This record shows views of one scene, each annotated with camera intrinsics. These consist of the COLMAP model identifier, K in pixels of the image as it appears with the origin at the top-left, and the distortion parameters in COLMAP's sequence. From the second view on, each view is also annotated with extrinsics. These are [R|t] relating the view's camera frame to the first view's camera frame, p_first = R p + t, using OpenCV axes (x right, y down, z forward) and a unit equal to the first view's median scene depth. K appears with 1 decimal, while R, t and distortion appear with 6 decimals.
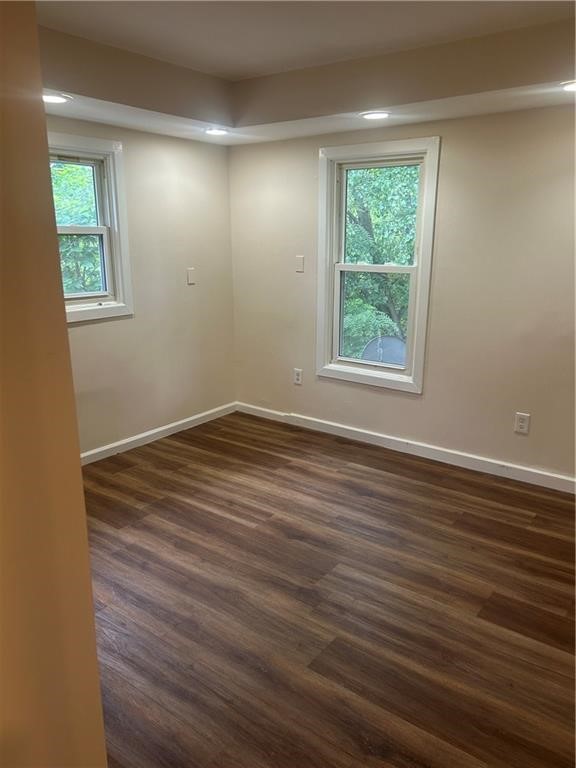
lens RADIAL K [[586.0, 0, 285.1], [0, 586.0, 390.0], [0, 0, 1]] dist [0.068595, -0.067911]
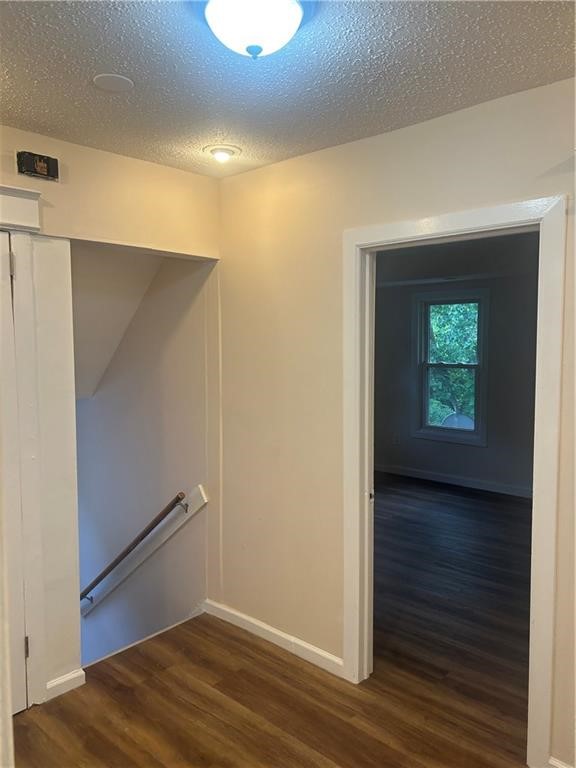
lens RADIAL K [[586.0, 0, 285.1], [0, 586.0, 390.0], [0, 0, 1]] dist [0.068595, -0.067911]
pose [[0.995962, 0.000695, -0.089769, -0.149834], [-0.016305, 0.984738, -0.173276, 0.138679], [0.088279, 0.174040, 0.980774, -0.568262]]
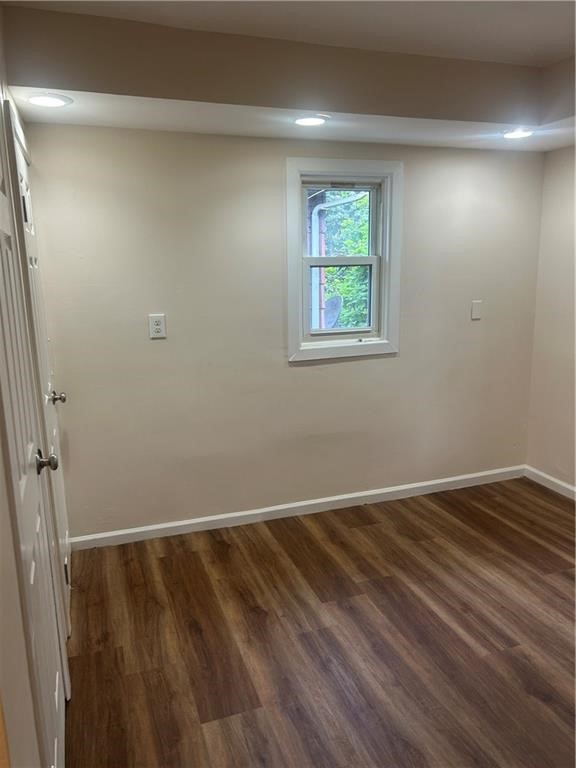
lens RADIAL K [[586.0, 0, 285.1], [0, 586.0, 390.0], [0, 0, 1]] dist [0.068595, -0.067911]
pose [[0.837489, 0.102257, -0.536802, 0.086507], [-0.122227, 0.992501, -0.001627, -0.053895], [0.532610, 0.066974, 0.843707, 0.178732]]
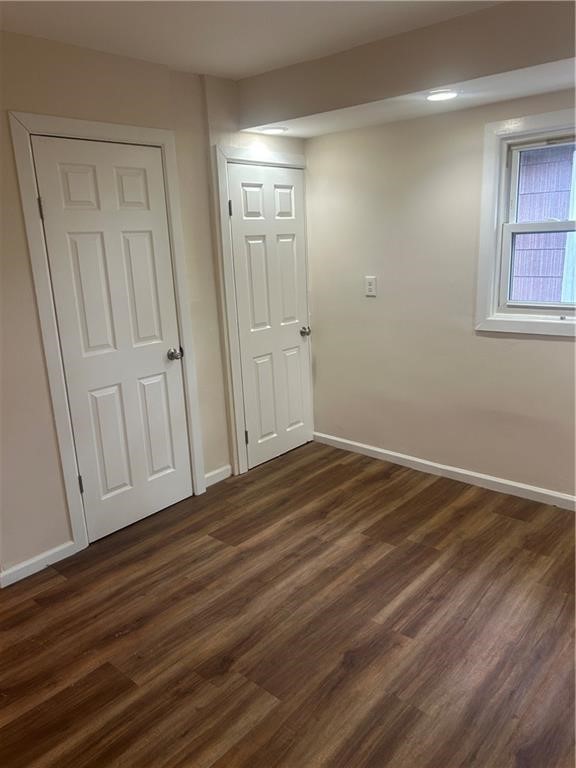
lens RADIAL K [[576.4, 0, 290.2], [0, 576.4, 385.6], [0, 0, 1]] dist [0.056066, -0.054708]
pose [[-0.082286, 0.249799, -0.964795, 0.503637], [-0.209417, 0.942130, 0.261792, -0.191122], [0.974358, 0.223587, -0.025212, 0.694074]]
